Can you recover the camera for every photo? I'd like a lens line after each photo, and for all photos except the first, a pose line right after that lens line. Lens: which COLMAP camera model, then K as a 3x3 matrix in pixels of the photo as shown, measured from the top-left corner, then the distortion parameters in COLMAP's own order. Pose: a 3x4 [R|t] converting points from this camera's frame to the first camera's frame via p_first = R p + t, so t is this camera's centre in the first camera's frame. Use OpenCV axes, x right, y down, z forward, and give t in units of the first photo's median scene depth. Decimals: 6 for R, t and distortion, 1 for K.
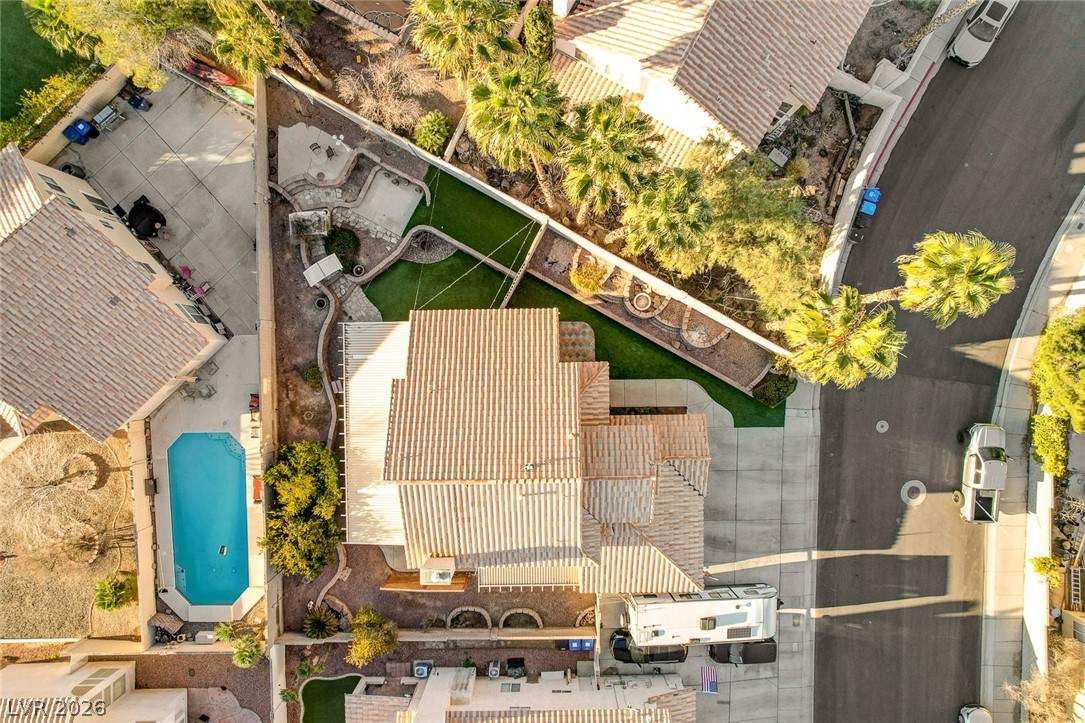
lens RADIAL K [[694.3, 0, 540.5], [0, 694.3, 364.6], [0, 0, 1]] dist [-0.072883, 0.065997]
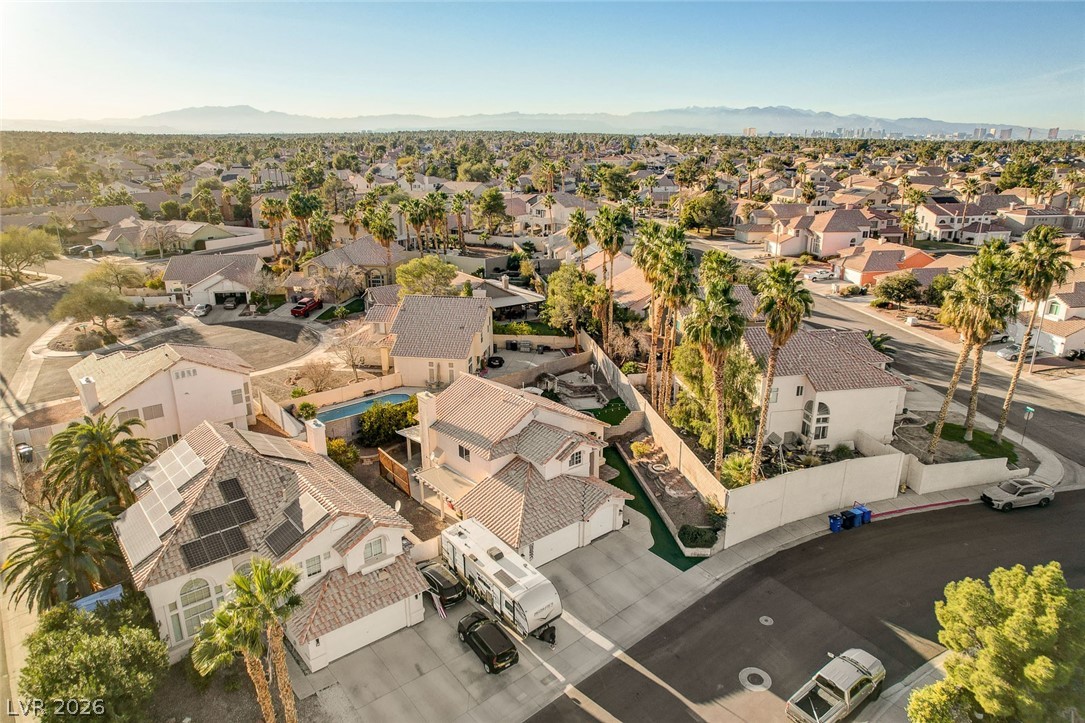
lens RADIAL K [[694.3, 0, 545.9], [0, 694.3, 358.6], [0, 0, 1]] dist [-0.072883, 0.065997]
pose [[0.635586, 0.240535, -0.733602, 0.950316], [-0.771750, 0.172358, -0.612124, 0.874775], [-0.020795, 0.955215, 0.295182, 0.402443]]
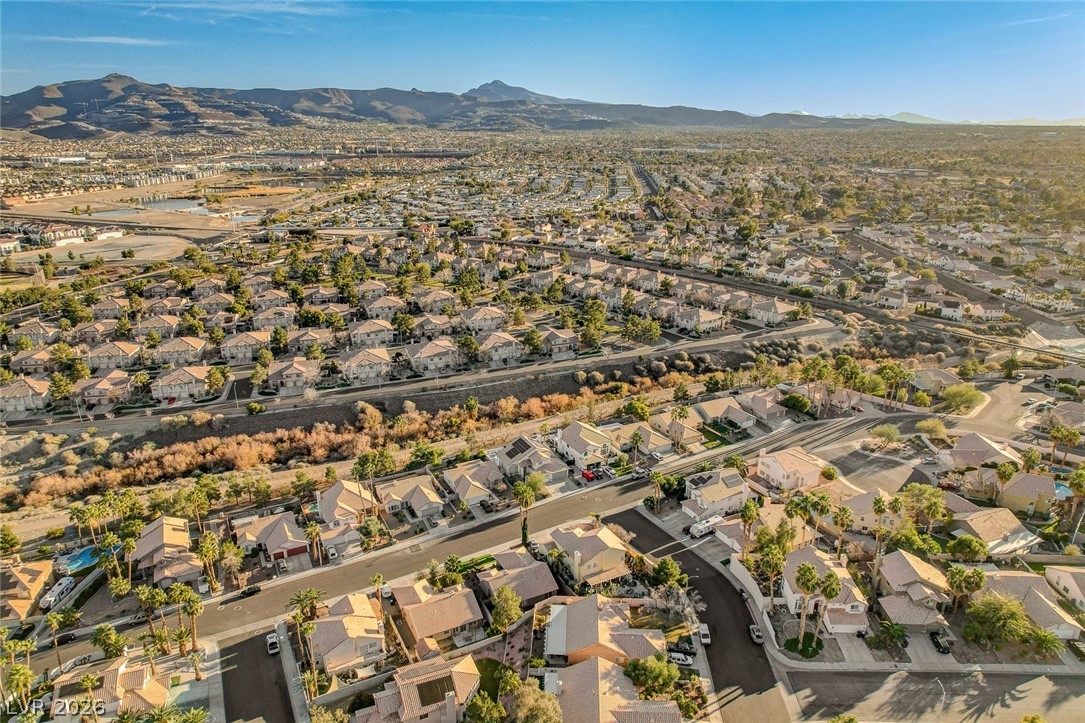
lens RADIAL K [[694.3, 0, 540.0], [0, 694.3, 361.8], [0, 0, 1]] dist [-0.072883, 0.065997]
pose [[-0.892273, 0.148090, -0.426519, 2.755447], [-0.451442, -0.307401, 0.837678, -2.353305], [-0.007061, 0.939986, 0.341140, -1.337145]]
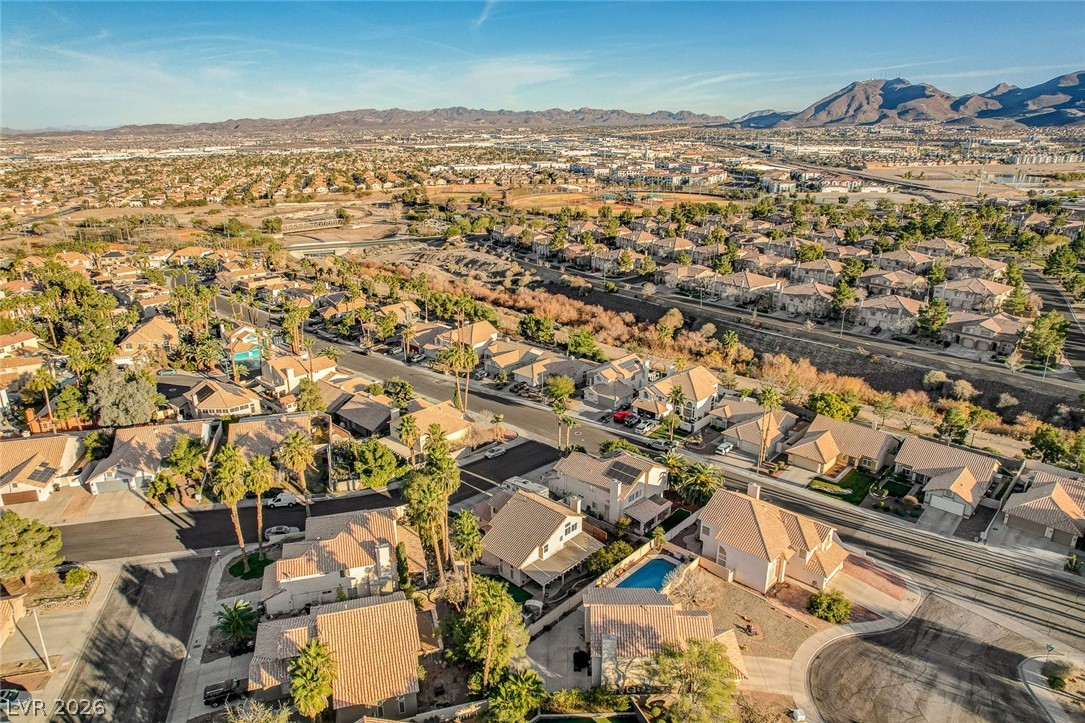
lens RADIAL K [[694.3, 0, 543.3], [0, 694.3, 355.2], [0, 0, 1]] dist [-0.072883, 0.065997]
pose [[-0.717682, -0.211705, 0.663411, -1.587423], [0.695956, -0.250972, 0.672799, -1.358774], [0.024063, 0.944560, 0.327455, -0.448329]]
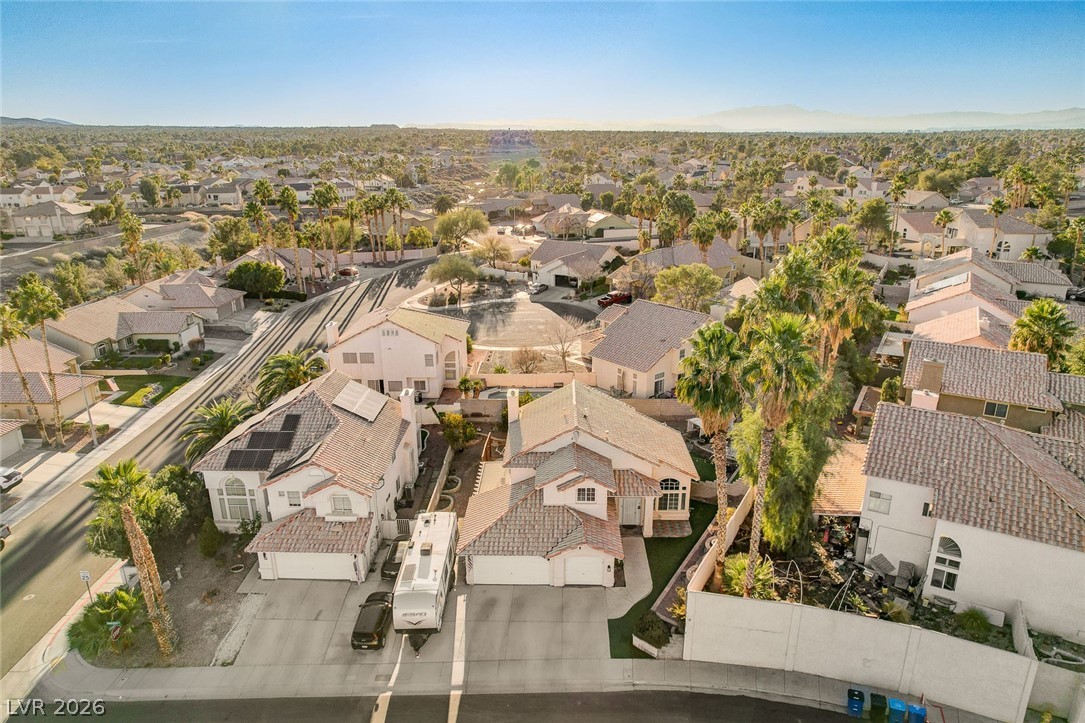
lens RADIAL K [[694.3, 0, 544.9], [0, 694.3, 362.9], [0, 0, 1]] dist [-0.072883, 0.065997]
pose [[-0.031088, 0.314476, -0.948756, 1.121680], [-0.999401, -0.024229, 0.024716, 0.169190], [-0.015215, 0.948956, 0.315040, 0.378872]]
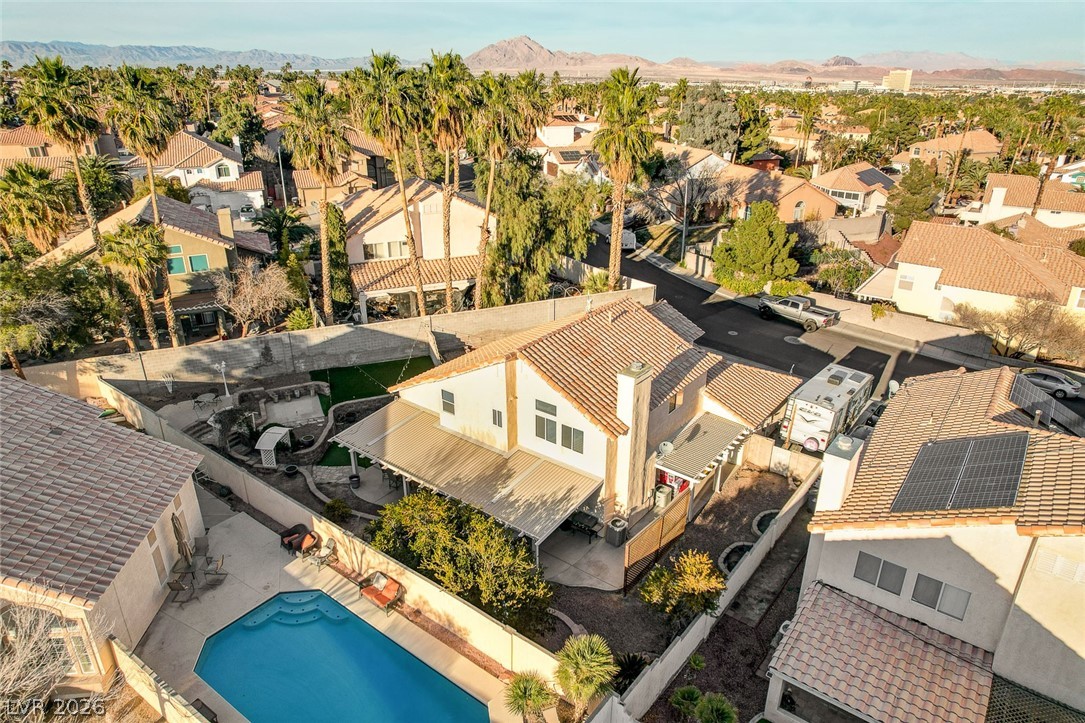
lens RADIAL K [[694.3, 0, 543.9], [0, 694.3, 360.9], [0, 0, 1]] dist [-0.072883, 0.065997]
pose [[0.616221, -0.304778, 0.726211, -0.688486], [0.787422, 0.220376, -0.575674, 0.586118], [0.015414, 0.926577, 0.375789, 0.584636]]
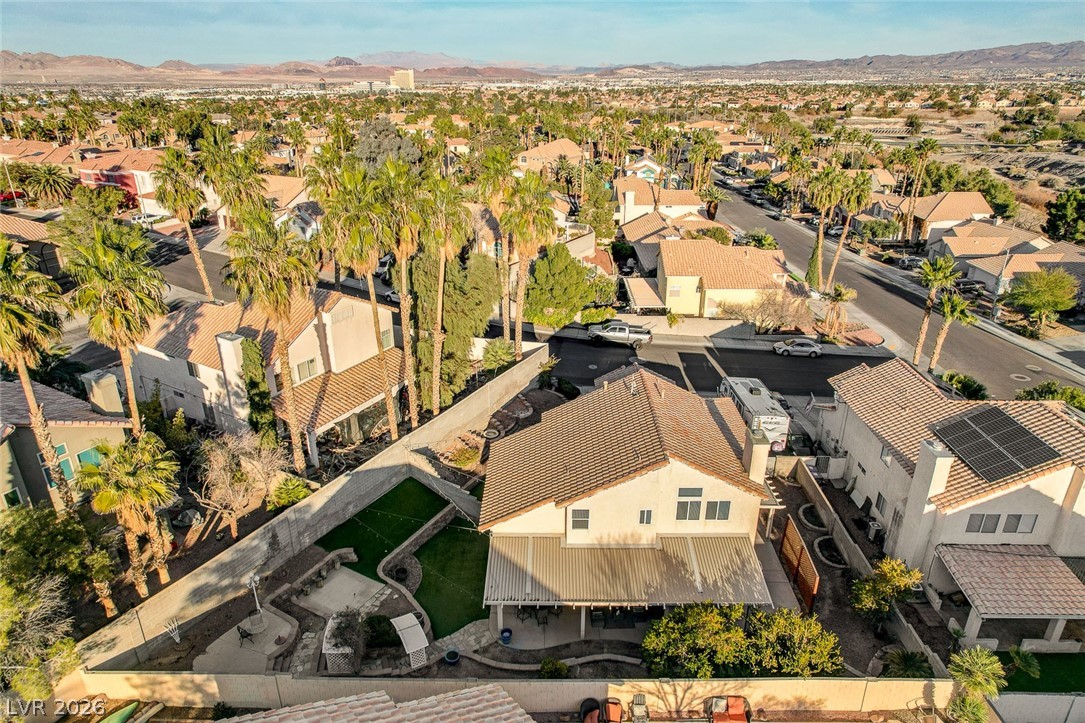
lens RADIAL K [[694.3, 0, 544.0], [0, 694.3, 360.6], [0, 0, 1]] dist [-0.072883, 0.065997]
pose [[0.018429, -0.387831, 0.921546, -0.861193], [0.999484, -0.017094, -0.027181, 0.030915], [0.026295, 0.921572, 0.387316, 0.444224]]
